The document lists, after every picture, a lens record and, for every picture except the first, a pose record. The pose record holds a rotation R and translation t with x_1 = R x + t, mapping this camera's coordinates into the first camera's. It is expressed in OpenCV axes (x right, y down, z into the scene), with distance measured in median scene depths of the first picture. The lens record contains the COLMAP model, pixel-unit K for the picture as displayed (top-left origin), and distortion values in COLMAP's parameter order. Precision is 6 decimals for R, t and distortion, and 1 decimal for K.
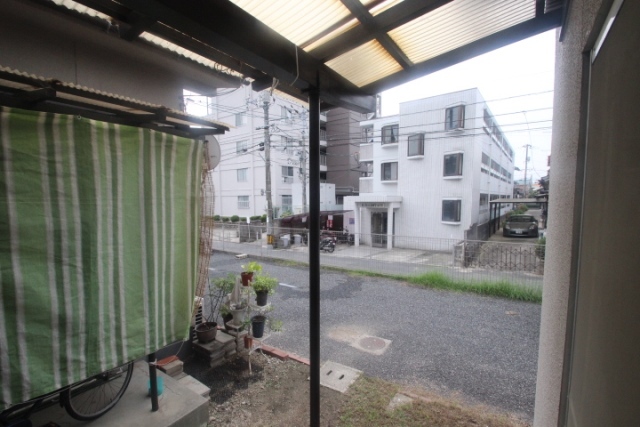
lens RADIAL K [[299.2, 0, 318.8], [0, 299.2, 224.6], [0, 0, 1]] dist [0.012048, -0.017046]
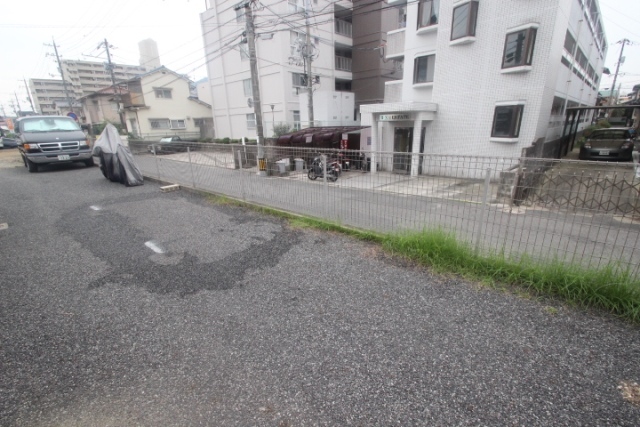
lens RADIAL K [[299.2, 0, 318.8], [0, 299.2, 224.6], [0, 0, 1]] dist [0.012048, -0.017046]
pose [[0.991203, 0.022729, -0.130383, 0.094959], [0.009435, 0.970502, 0.240907, 0.013081], [0.132013, -0.240018, 0.961750, 0.192723]]
